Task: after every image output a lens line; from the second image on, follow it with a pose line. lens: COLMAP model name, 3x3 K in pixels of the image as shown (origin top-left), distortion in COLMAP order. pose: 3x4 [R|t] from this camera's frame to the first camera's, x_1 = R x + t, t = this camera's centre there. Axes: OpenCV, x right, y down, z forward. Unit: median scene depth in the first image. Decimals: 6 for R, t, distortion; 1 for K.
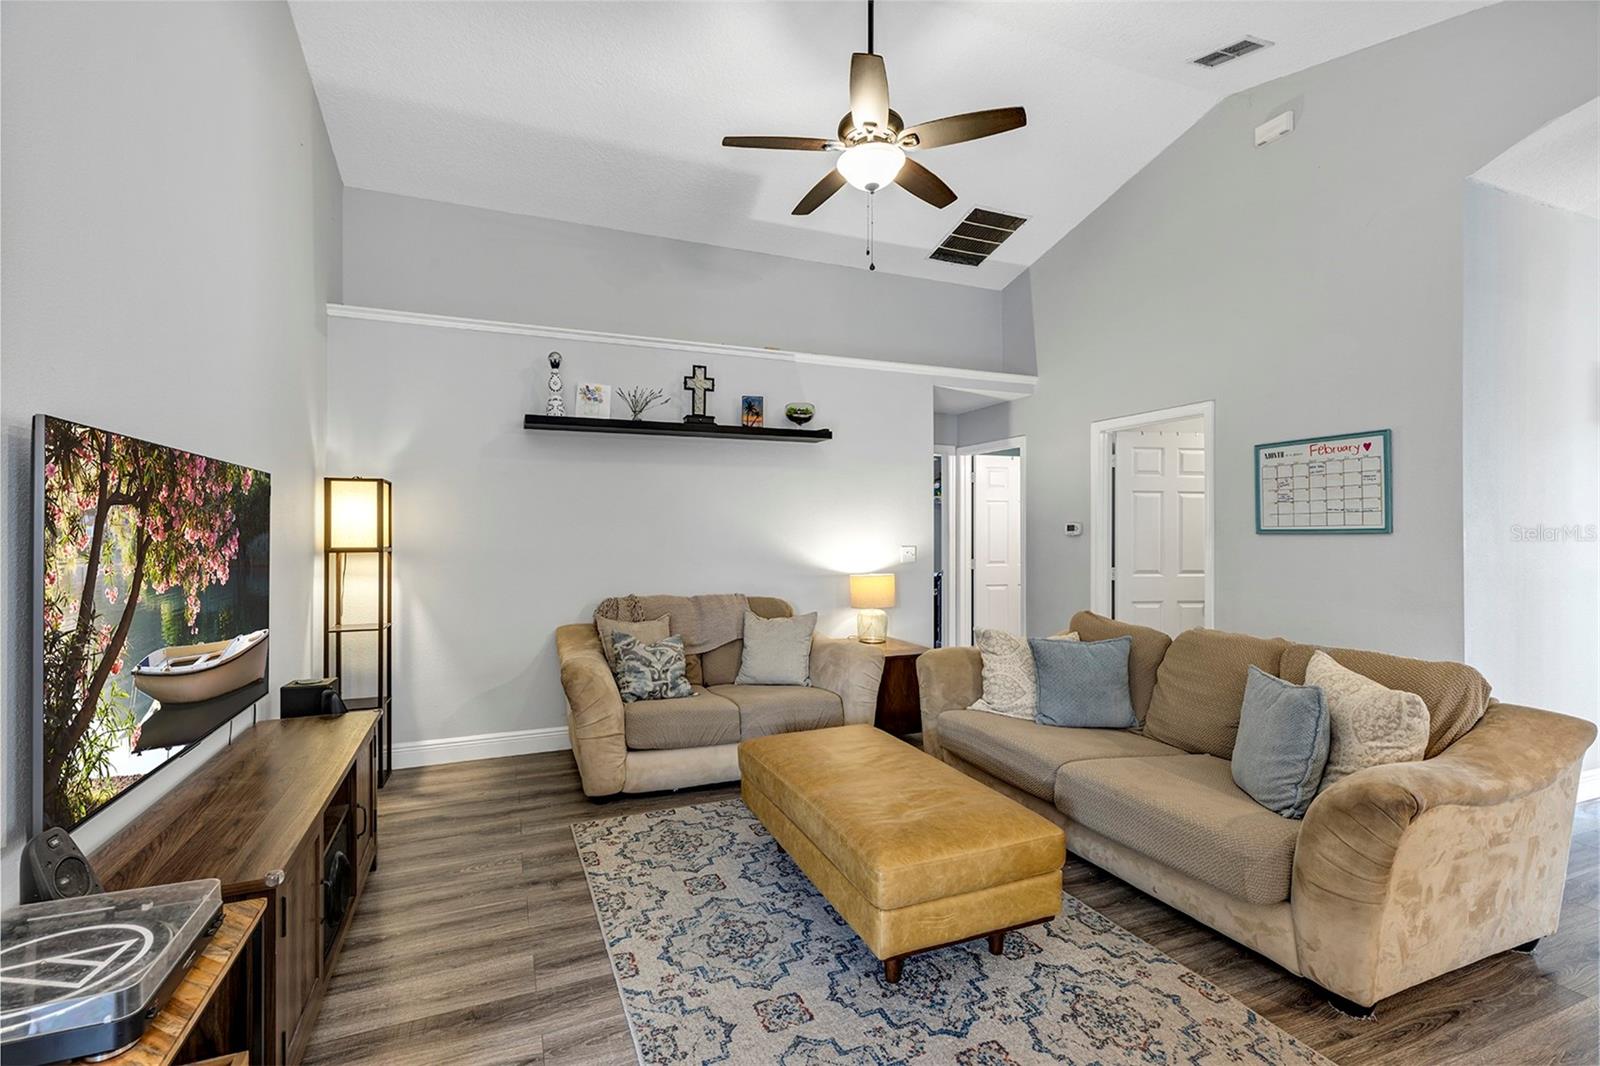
lens RADIAL K [[715.7, 0, 786.9], [0, 715.7, 528.7], [0, 0, 1]] dist [0.004410, 0.000595]
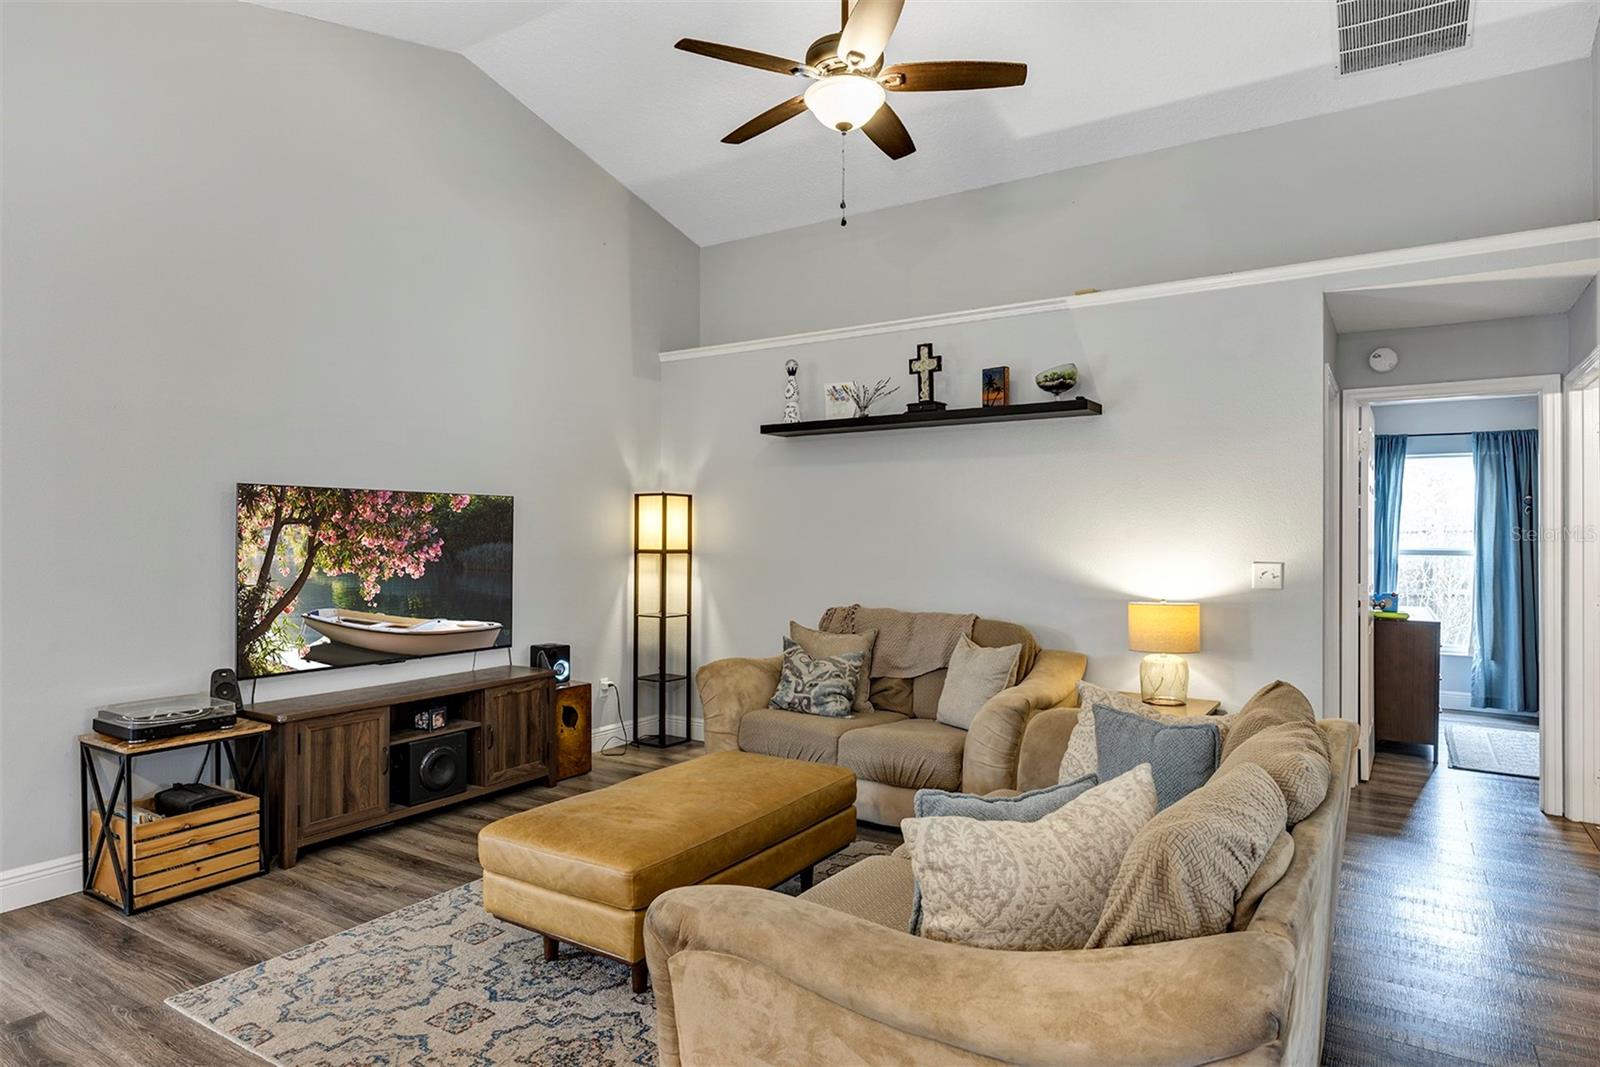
lens RADIAL K [[940.1, 0, 798.6], [0, 940.1, 528.4], [0, 0, 1]] dist [0.020842, 0.000177]
pose [[0.561690, -0.001274, -0.827347, 0.830820], [0.002891, 0.999996, 0.000423, -0.009259], [0.827343, -0.002630, 0.561691, 0.277059]]
